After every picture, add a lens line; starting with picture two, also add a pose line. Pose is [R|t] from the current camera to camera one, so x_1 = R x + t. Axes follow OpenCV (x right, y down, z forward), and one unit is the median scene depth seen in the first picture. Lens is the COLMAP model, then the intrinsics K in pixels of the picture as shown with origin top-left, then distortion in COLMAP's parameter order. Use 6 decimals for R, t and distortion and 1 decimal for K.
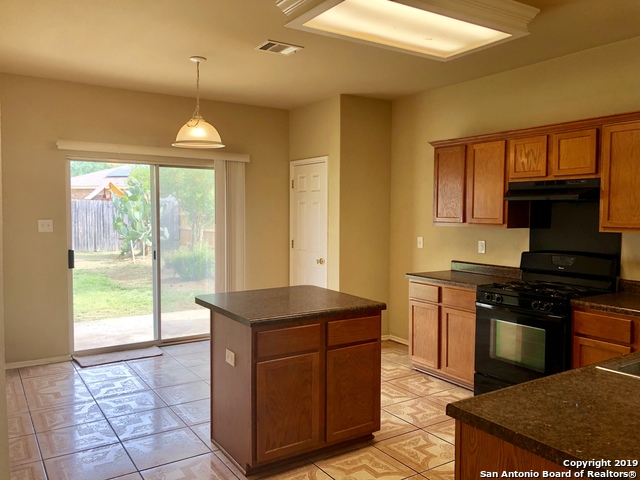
lens RADIAL K [[524.4, 0, 322.3], [0, 524.4, 234.1], [0, 0, 1]] dist [0.034607, -0.013258]
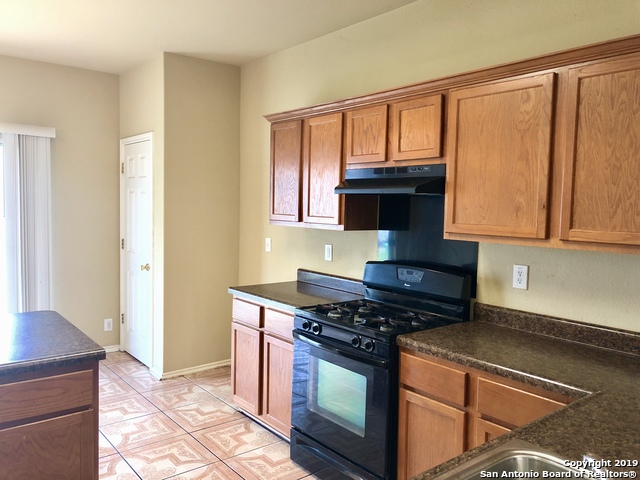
lens RADIAL K [[524.4, 0, 320.2], [0, 524.4, 237.9], [0, 0, 1]] dist [0.034607, -0.013258]
pose [[0.995423, 0.009852, 0.095055, 0.236260], [-0.012058, 0.999670, 0.022661, -0.016719], [-0.094800, -0.023703, 0.995214, 0.249303]]
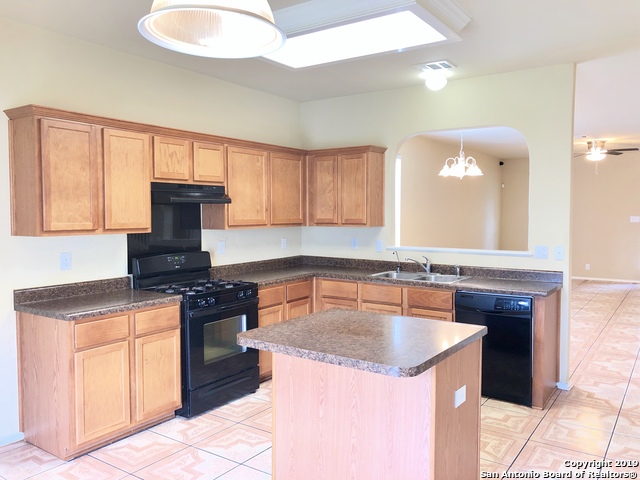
lens RADIAL K [[524.4, 0, 317.9], [0, 524.4, 238.3], [0, 0, 1]] dist [0.034607, -0.013258]
pose [[-0.376889, -0.046315, 0.925100, -0.571859], [0.040886, 0.996944, 0.066569, -0.047026], [-0.925355, 0.062912, -0.373844, 1.031090]]
